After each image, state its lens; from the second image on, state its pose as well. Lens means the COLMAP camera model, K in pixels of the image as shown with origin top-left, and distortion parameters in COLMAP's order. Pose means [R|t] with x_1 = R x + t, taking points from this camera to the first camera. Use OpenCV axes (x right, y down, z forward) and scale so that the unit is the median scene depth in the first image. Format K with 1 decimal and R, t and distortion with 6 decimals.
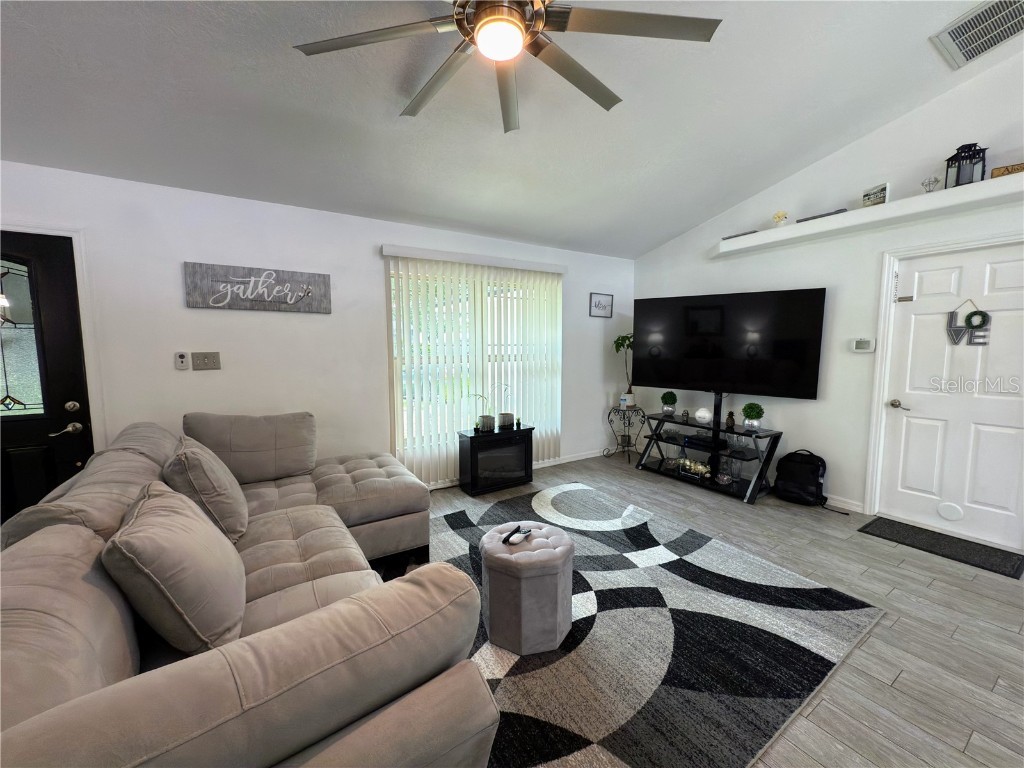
lens RADIAL K [[407.7, 0, 512.6], [0, 407.7, 383.8], [0, 0, 1]] dist [0.001007, -0.000891]
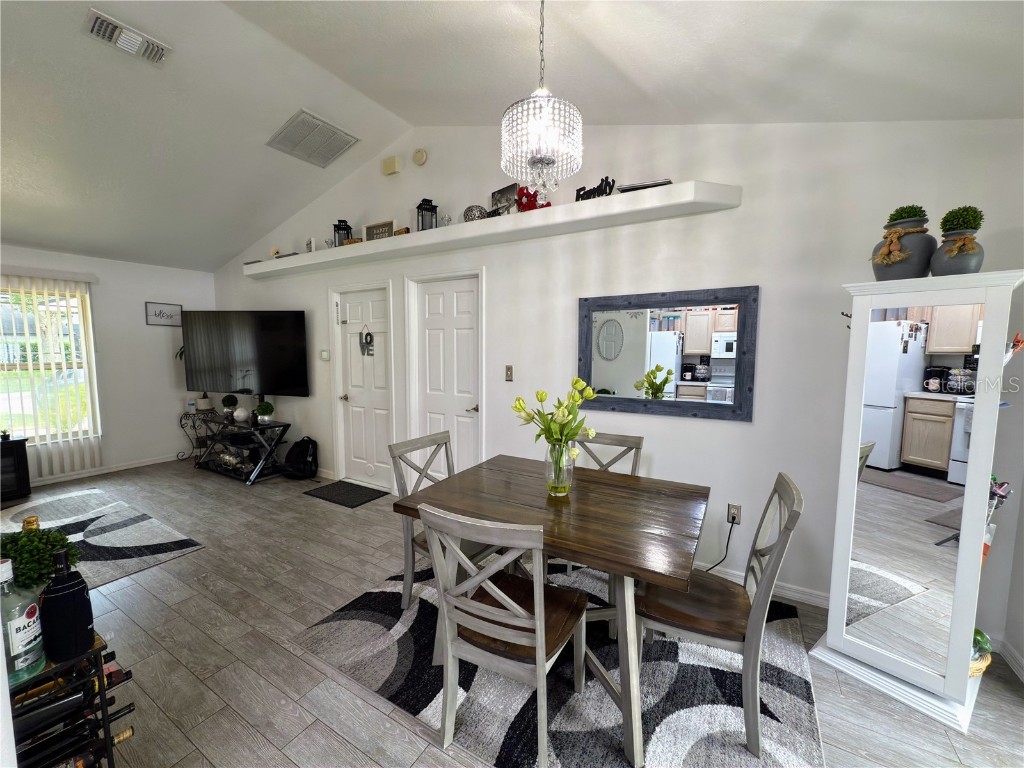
lens RADIAL K [[407.7, 0, 515.8], [0, 407.7, 384.2], [0, 0, 1]] dist [0.001007, -0.000891]
pose [[0.892435, -0.036326, 0.449712, 0.808762], [0.037171, 0.999285, 0.006955, 0.015756], [-0.449643, 0.010510, 0.893147, -0.485409]]
